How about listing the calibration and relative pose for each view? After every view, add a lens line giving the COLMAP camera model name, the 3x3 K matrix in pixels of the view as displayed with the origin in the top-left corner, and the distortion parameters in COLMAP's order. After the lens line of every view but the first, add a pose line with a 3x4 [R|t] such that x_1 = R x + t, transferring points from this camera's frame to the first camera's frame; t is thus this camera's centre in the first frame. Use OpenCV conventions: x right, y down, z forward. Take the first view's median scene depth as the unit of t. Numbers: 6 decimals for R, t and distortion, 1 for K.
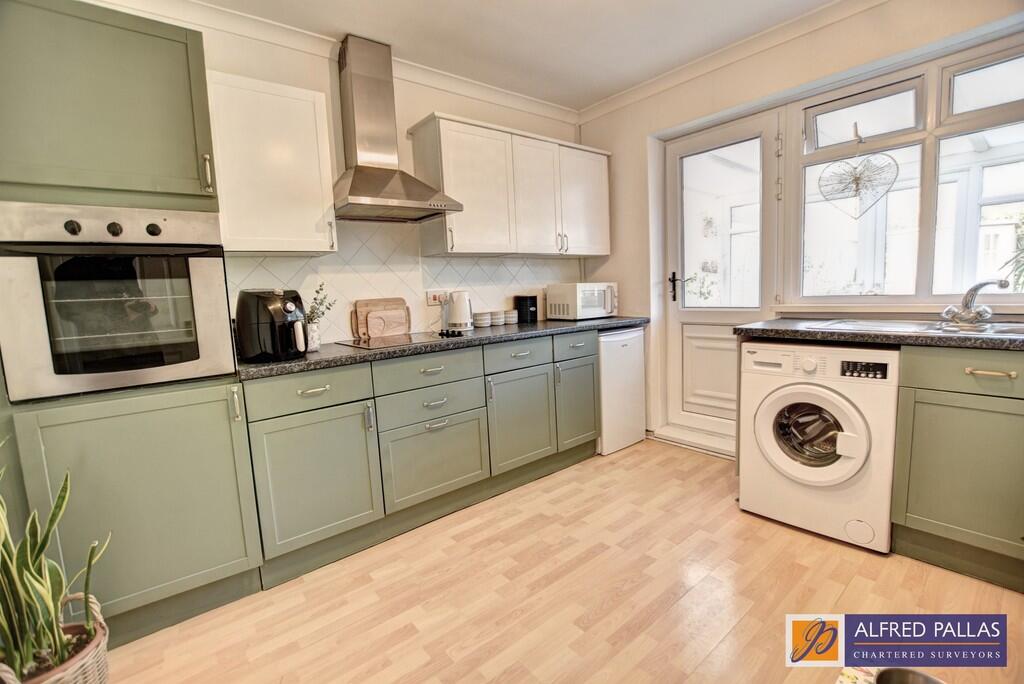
lens RADIAL K [[459.5, 0, 518.8], [0, 459.5, 338.4], [0, 0, 1]] dist [-0.027008, 0.000059]
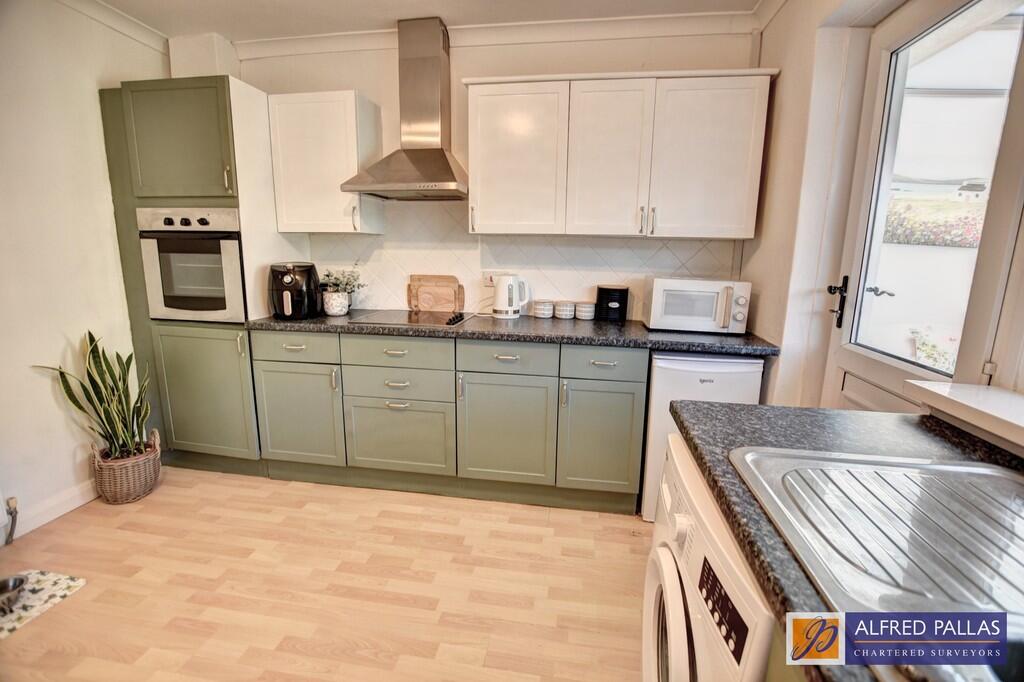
lens RADIAL K [[459.5, 0, 517.5], [0, 459.5, 338.1], [0, 0, 1]] dist [-0.027008, 0.000059]
pose [[0.656939, 0.199470, -0.727079, 0.669330], [-0.131500, 0.979900, 0.150016, -0.139352], [0.742388, -0.002940, 0.669964, 0.472925]]
